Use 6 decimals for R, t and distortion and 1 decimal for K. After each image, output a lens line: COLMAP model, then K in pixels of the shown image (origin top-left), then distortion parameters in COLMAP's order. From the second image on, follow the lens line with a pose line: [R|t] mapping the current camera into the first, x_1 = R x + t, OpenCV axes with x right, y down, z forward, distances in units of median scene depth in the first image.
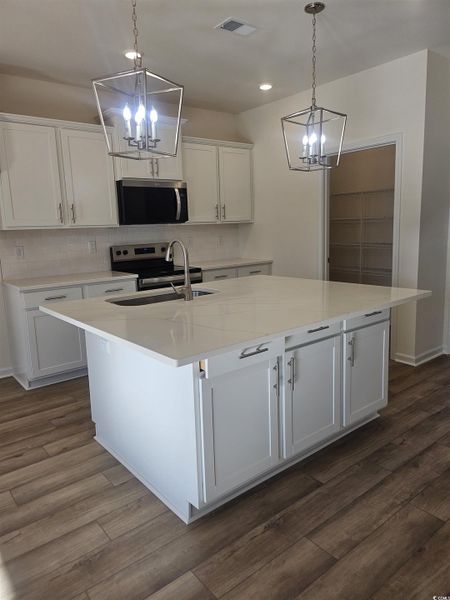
lens RADIAL K [[422.2, 0, 222.1], [0, 422.2, 292.2], [0, 0, 1]] dist [0.059801, -0.046671]
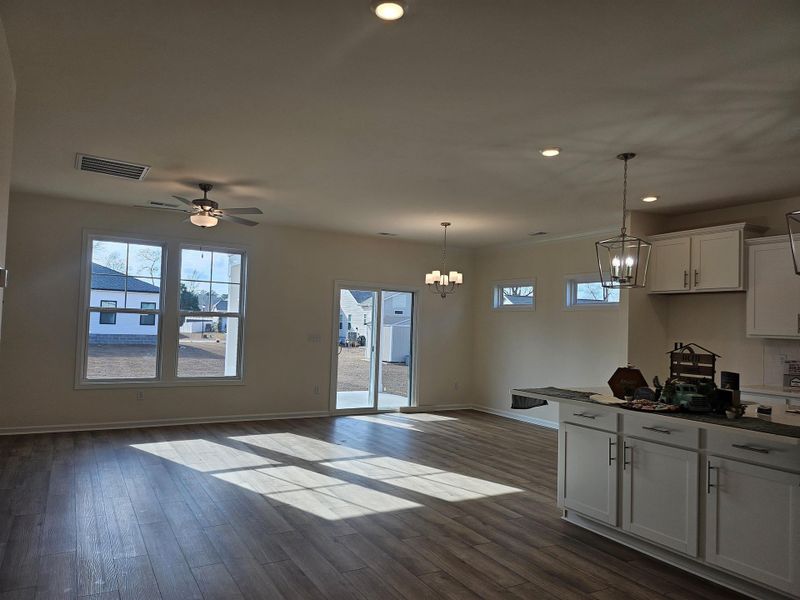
lens RADIAL K [[563.0, 0, 388.5], [0, 563.0, 306.0], [0, 0, 1]] dist [0.059801, -0.046671]
pose [[-0.166171, -0.008652, -0.986059, 1.268661], [-0.183788, 0.982712, 0.022349, -0.096319], [0.968818, 0.184939, -0.164889, 0.350225]]
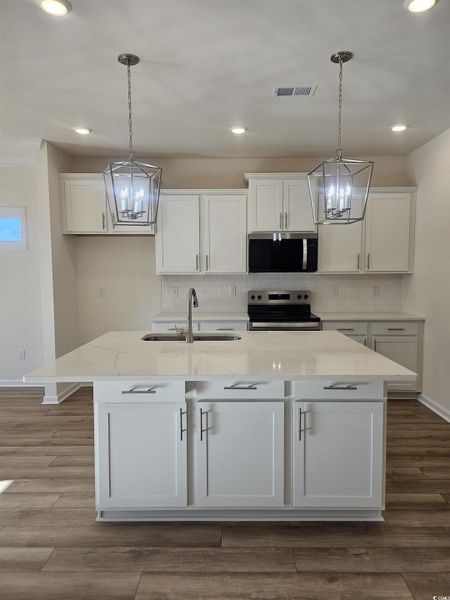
lens RADIAL K [[422.2, 0, 228.0], [0, 422.2, 303.5], [0, 0, 1]] dist [0.059801, -0.046671]
pose [[0.772205, 0.080074, -0.630308, 0.563428], [-0.123588, 0.992009, -0.025386, -0.055374], [0.623238, 0.097502, 0.775930, 0.133941]]
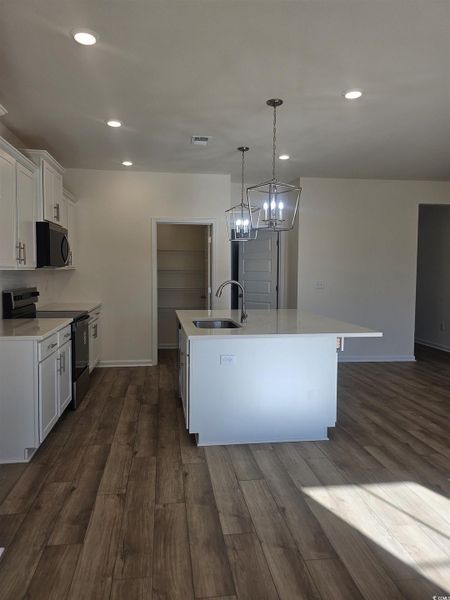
lens RADIAL K [[422.2, 0, 221.5], [0, 422.2, 289.5], [0, 0, 1]] dist [0.059801, -0.046671]
pose [[0.513517, -0.005814, 0.858059, -1.098708], [0.109851, 0.992194, -0.059019, -0.013698], [-0.851019, 0.124566, 0.510148, 0.239573]]
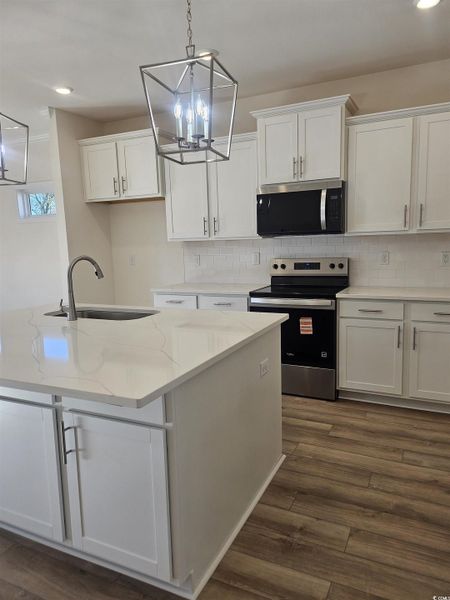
lens RADIAL K [[422.2, 0, 228.7], [0, 422.2, 300.1], [0, 0, 1]] dist [0.059801, -0.046671]
pose [[0.427531, 0.146111, -0.892115, 0.749666], [-0.129145, 0.986601, 0.099695, -0.136968], [0.894728, 0.072590, 0.440672, 0.702672]]
